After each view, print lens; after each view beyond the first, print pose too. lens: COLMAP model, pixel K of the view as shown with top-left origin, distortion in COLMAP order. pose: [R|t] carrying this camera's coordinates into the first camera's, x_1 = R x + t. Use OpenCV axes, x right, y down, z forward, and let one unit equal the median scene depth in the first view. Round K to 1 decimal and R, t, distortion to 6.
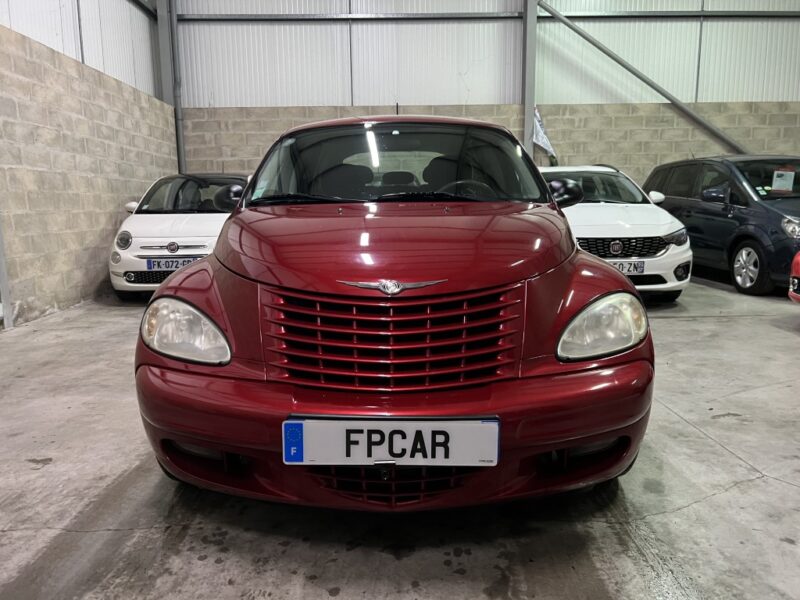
lens RADIAL K [[601.7, 0, 397.8], [0, 601.7, 304.4], [0, 0, 1]] dist [0.043404, -0.044054]
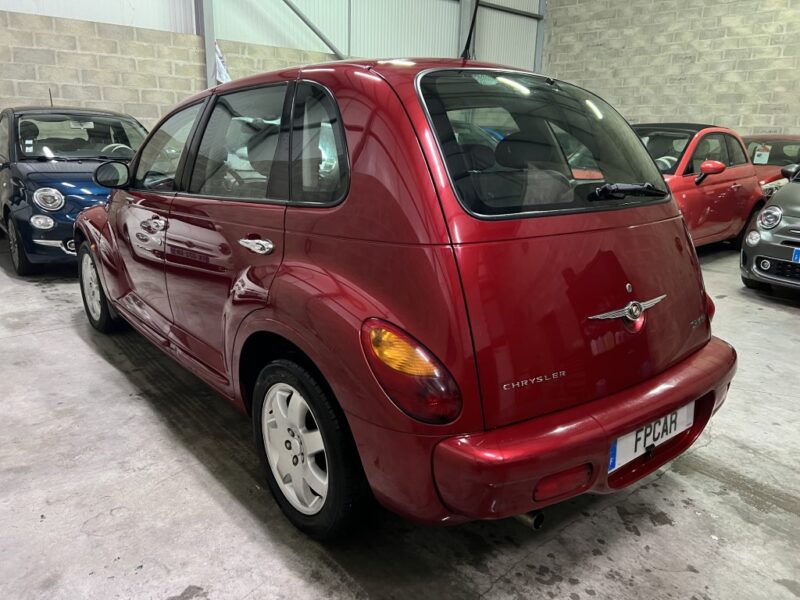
lens RADIAL K [[601.7, 0, 399.4], [0, 601.7, 298.7], [0, 0, 1]] dist [0.043404, -0.044054]
pose [[0.764019, -0.138899, 0.630065, -0.241747], [0.068129, 0.988460, 0.135294, -0.049992], [-0.641586, -0.060441, 0.764666, 0.096263]]
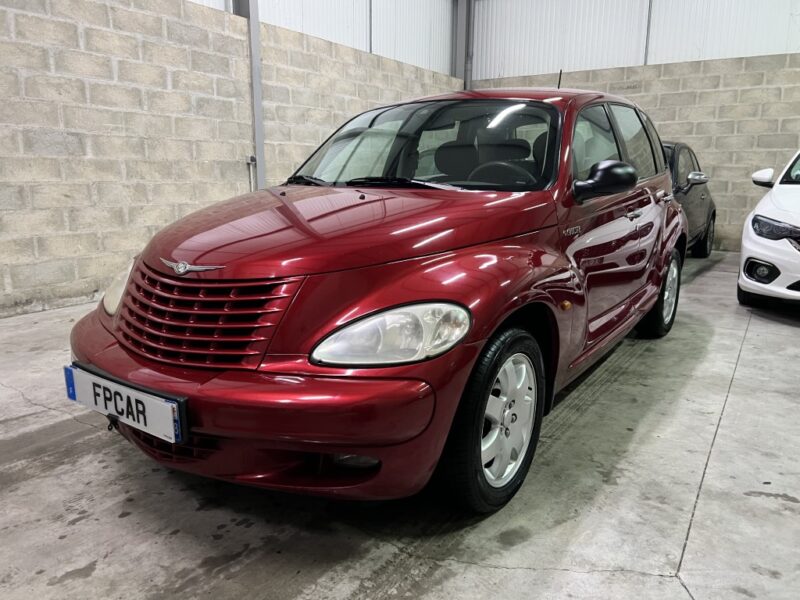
lens RADIAL K [[601.7, 0, 403.2], [0, 601.7, 297.1], [0, 0, 1]] dist [0.043404, -0.044054]
pose [[0.835391, 0.129970, -0.534069, 0.187346], [-0.106009, 0.991497, 0.075470, -0.020994], [0.539336, -0.006431, 0.842066, 0.055660]]
